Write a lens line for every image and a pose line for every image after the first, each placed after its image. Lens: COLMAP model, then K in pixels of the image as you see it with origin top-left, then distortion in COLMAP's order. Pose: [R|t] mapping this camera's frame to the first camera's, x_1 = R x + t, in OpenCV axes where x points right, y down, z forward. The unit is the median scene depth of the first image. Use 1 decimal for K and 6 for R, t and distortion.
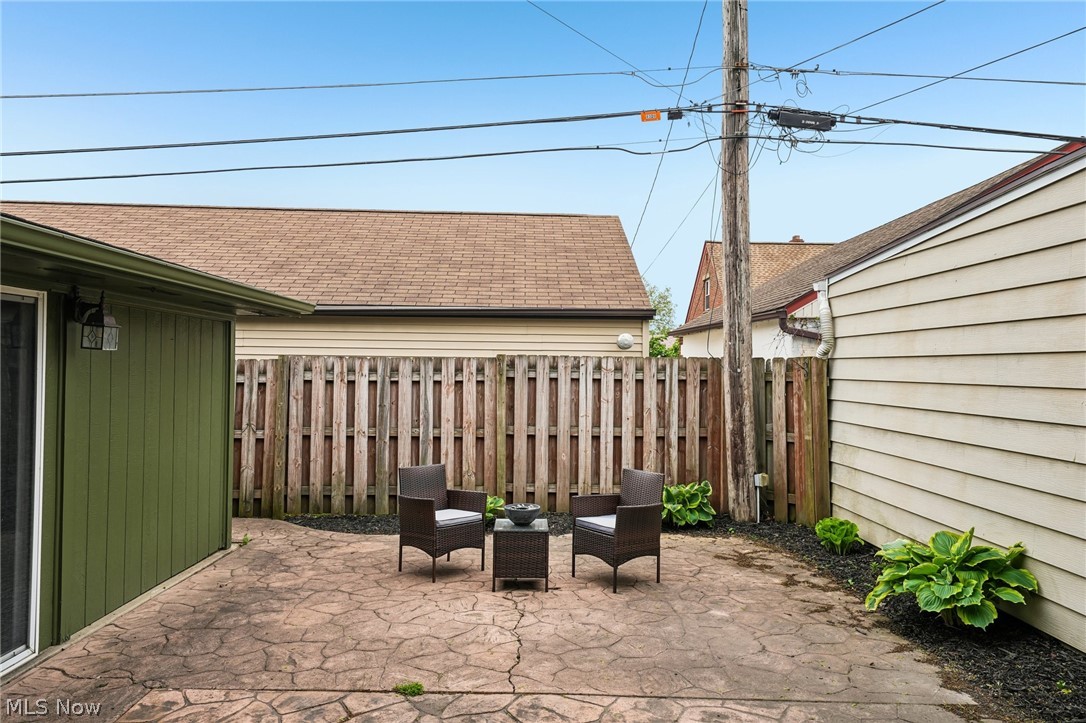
lens RADIAL K [[705.1, 0, 543.7], [0, 705.1, 360.1], [0, 0, 1]] dist [0.042032, 0.000267]
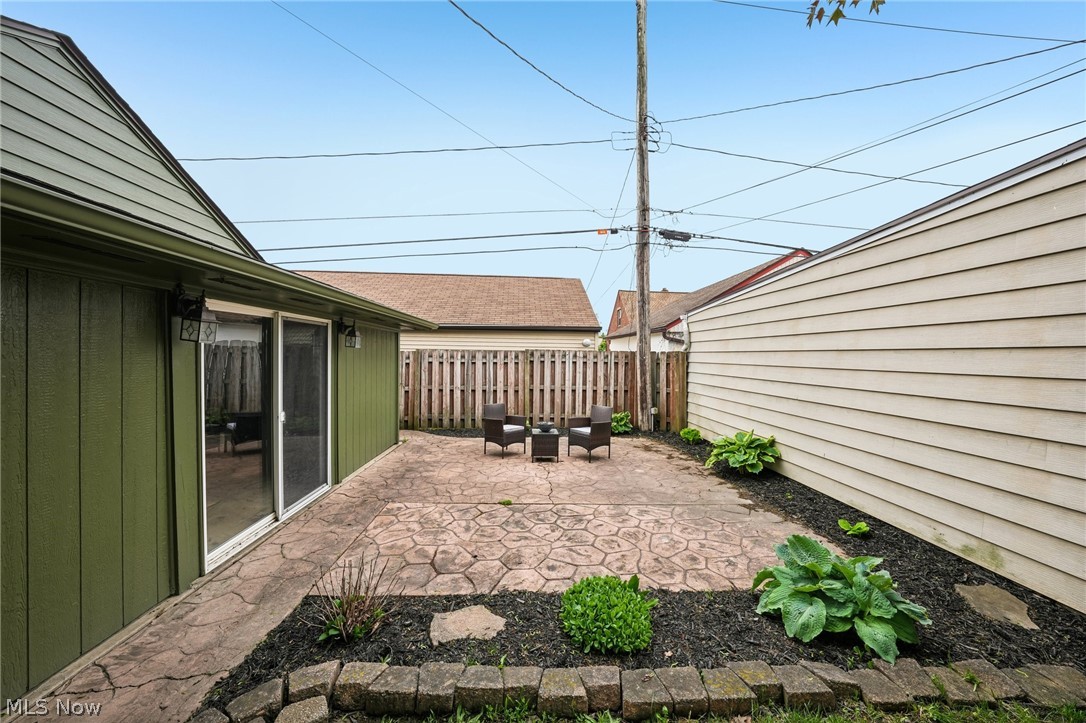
lens RADIAL K [[376.2, 0, 543.8], [0, 376.2, 360.8], [0, 0, 1]] dist [-0.011156, 0.000146]
pose [[0.999161, 0.003455, 0.040820, -0.069942], [-0.004538, 0.999640, 0.026460, -0.004532], [-0.040714, -0.026623, 0.998816, -0.089567]]
